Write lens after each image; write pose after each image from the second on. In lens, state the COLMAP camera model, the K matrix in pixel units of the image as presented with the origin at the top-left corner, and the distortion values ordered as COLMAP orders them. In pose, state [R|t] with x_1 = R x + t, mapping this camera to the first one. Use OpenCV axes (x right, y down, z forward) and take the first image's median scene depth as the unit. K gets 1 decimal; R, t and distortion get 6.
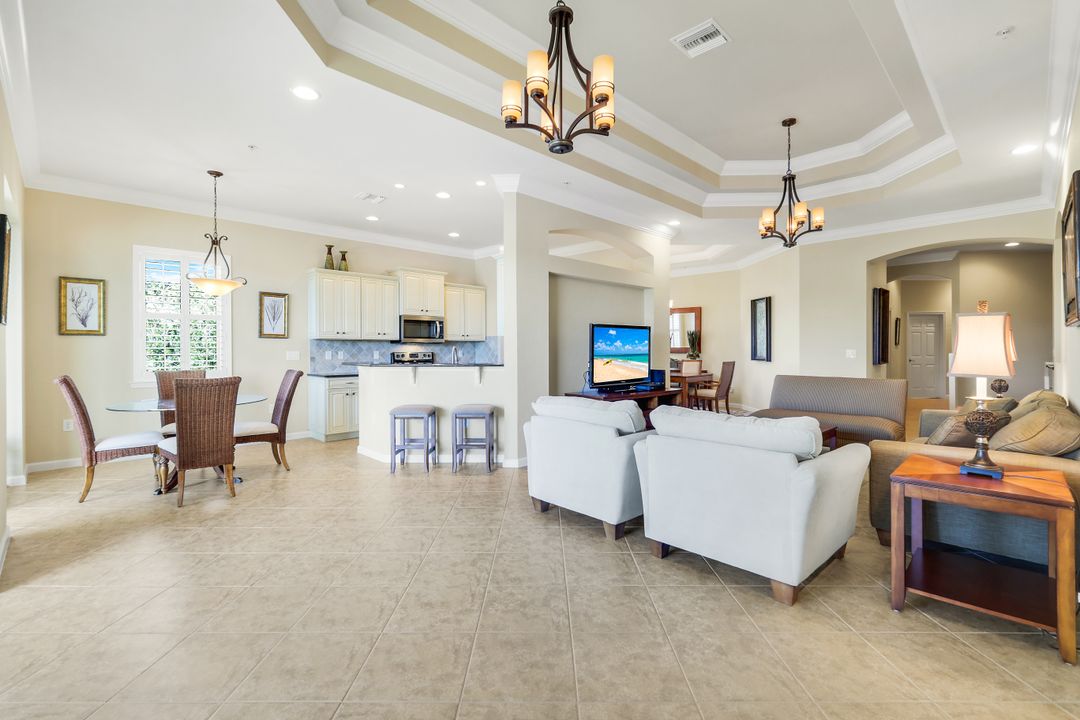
lens RADIAL K [[479.0, 0, 544.3], [0, 479.0, 348.7], [0, 0, 1]] dist [0.008545, -0.000616]
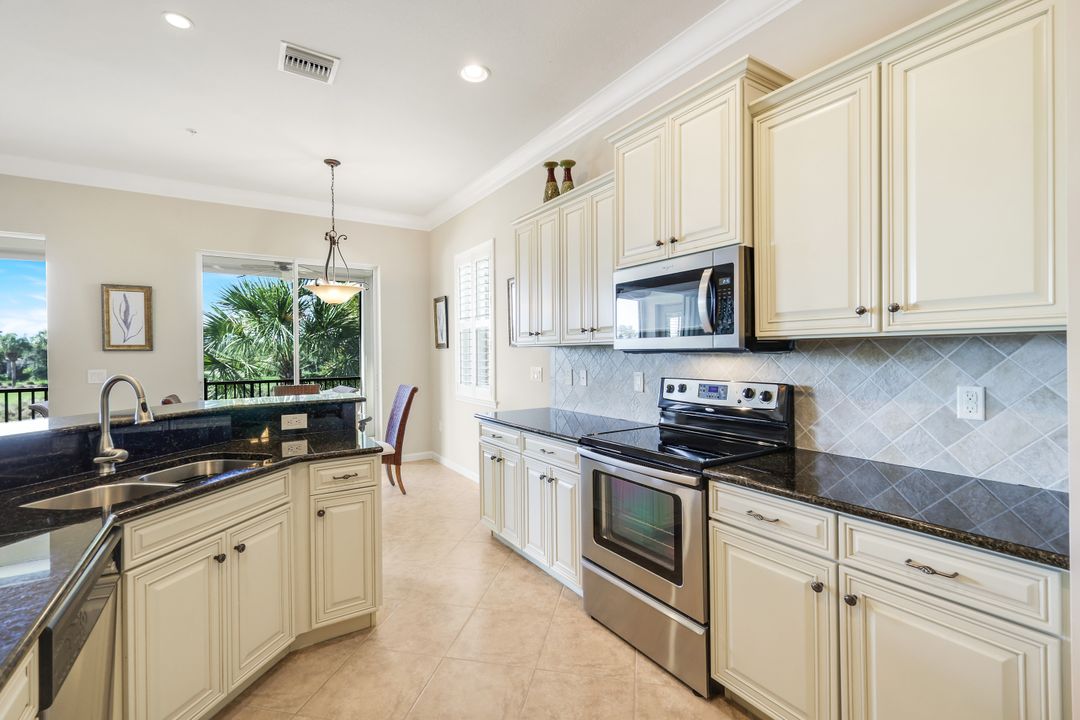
lens RADIAL K [[479.0, 0, 534.5], [0, 479.0, 354.6], [0, 0, 1]] dist [0.008545, -0.000616]
pose [[-0.213030, 0.005230, -0.977032, 0.056440], [0.007435, 0.999965, 0.003731, -0.011817], [0.977017, -0.006470, -0.213062, 1.024329]]
